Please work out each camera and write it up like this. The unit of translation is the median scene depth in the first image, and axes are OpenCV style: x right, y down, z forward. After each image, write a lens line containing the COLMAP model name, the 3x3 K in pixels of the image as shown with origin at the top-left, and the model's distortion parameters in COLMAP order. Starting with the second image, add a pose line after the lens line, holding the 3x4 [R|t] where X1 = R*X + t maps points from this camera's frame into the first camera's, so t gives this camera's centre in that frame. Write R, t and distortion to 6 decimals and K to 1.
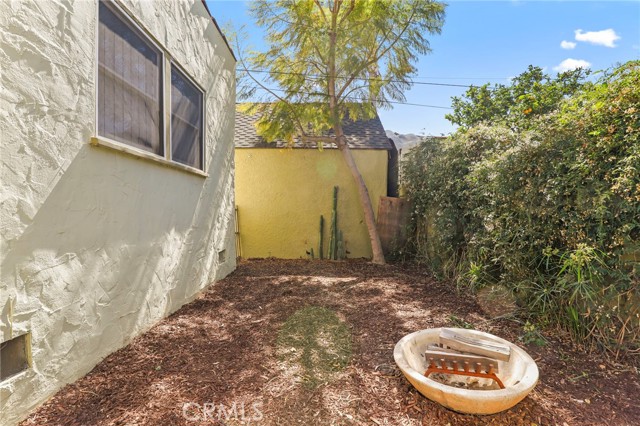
lens RADIAL K [[296.9, 0, 320.2], [0, 296.9, 212.4], [0, 0, 1]] dist [-0.026676, 0.000632]
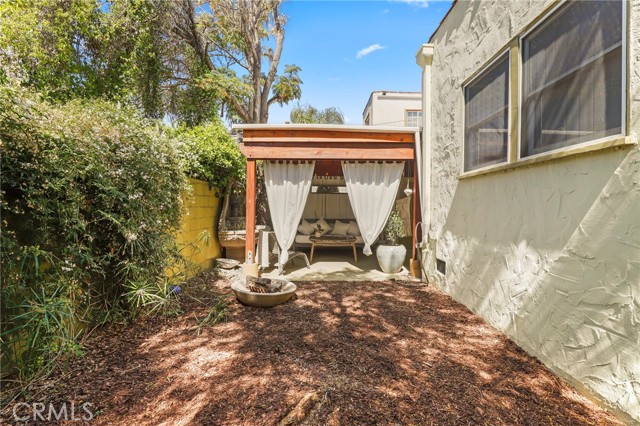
lens RADIAL K [[296.9, 0, 320.4], [0, 296.9, 212.5], [0, 0, 1]] dist [-0.026676, 0.000632]
pose [[-0.999894, -0.010173, 0.010442, 0.046797], [-0.009895, 0.999604, 0.026324, -0.045390], [-0.010705, 0.026218, -0.999599, 1.958400]]
